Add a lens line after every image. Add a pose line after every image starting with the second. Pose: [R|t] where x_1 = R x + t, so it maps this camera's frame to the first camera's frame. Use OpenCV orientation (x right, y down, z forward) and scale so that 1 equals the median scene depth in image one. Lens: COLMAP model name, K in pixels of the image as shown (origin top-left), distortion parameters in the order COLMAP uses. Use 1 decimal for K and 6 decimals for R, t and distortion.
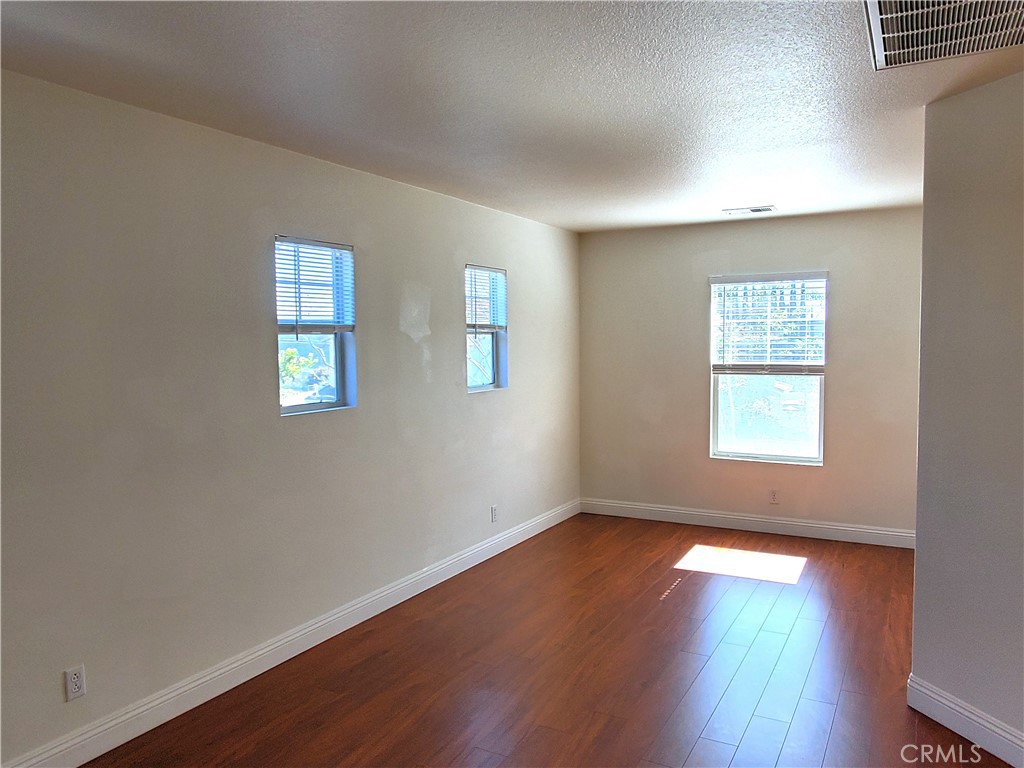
lens RADIAL K [[767.7, 0, 508.2], [0, 767.7, 385.3], [0, 0, 1]] dist [-0.000105, 0.005171]
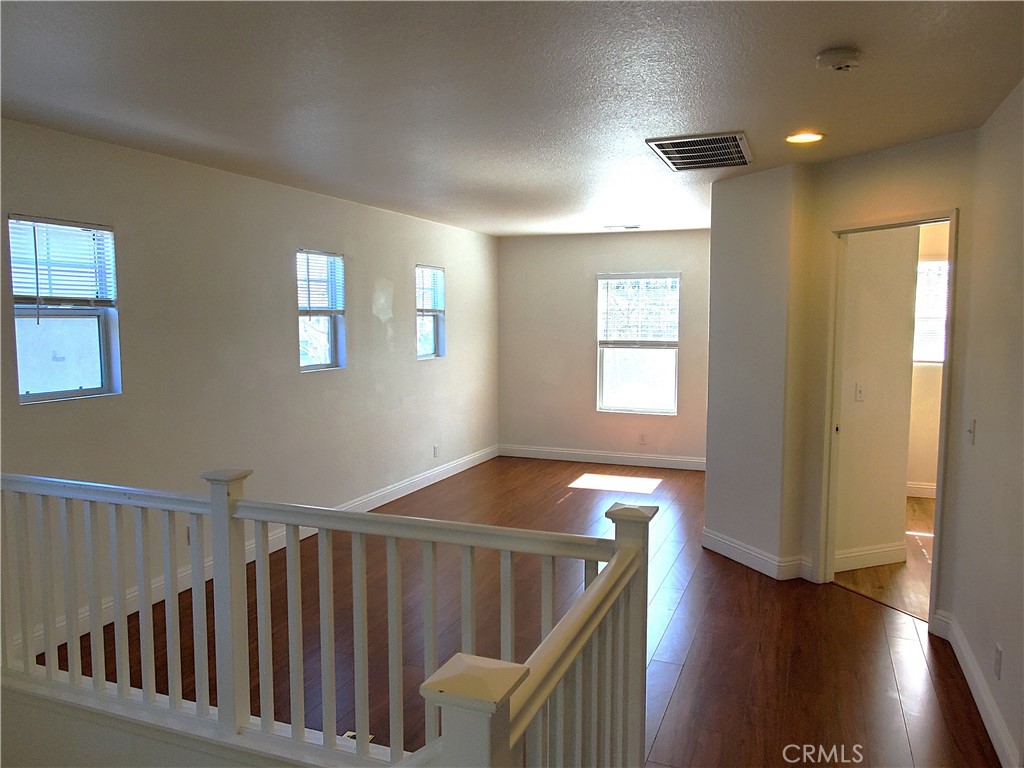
lens RADIAL K [[767.7, 0, 508.2], [0, 767.7, 385.3], [0, 0, 1]] dist [-0.000105, 0.005171]
pose [[0.993222, -0.001640, 0.116222, -0.047509], [-0.001610, 0.999611, 0.027861, 0.015092], [-0.116222, -0.027859, 0.992832, -0.330310]]
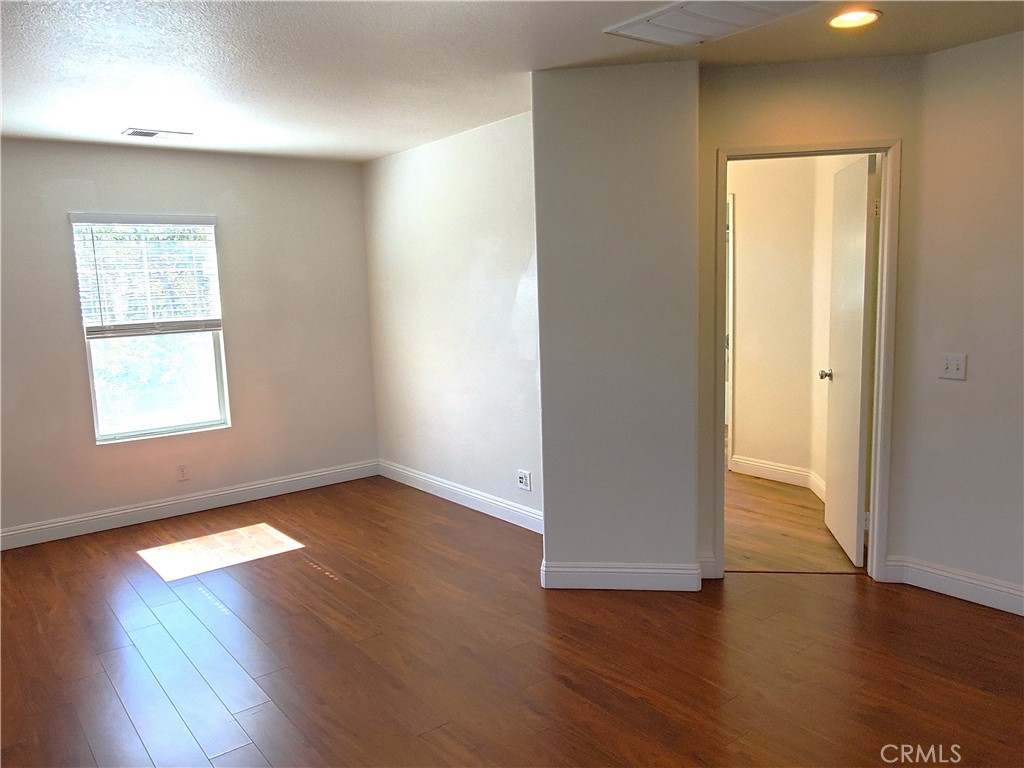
lens RADIAL K [[767.7, 0, 508.2], [0, 767.7, 385.3], [0, 0, 1]] dist [-0.000105, 0.005171]
pose [[0.402774, -0.129475, 0.906096, -0.308702], [0.087766, 0.990846, 0.102572, -0.011865], [-0.911082, 0.038212, 0.410450, 0.322382]]
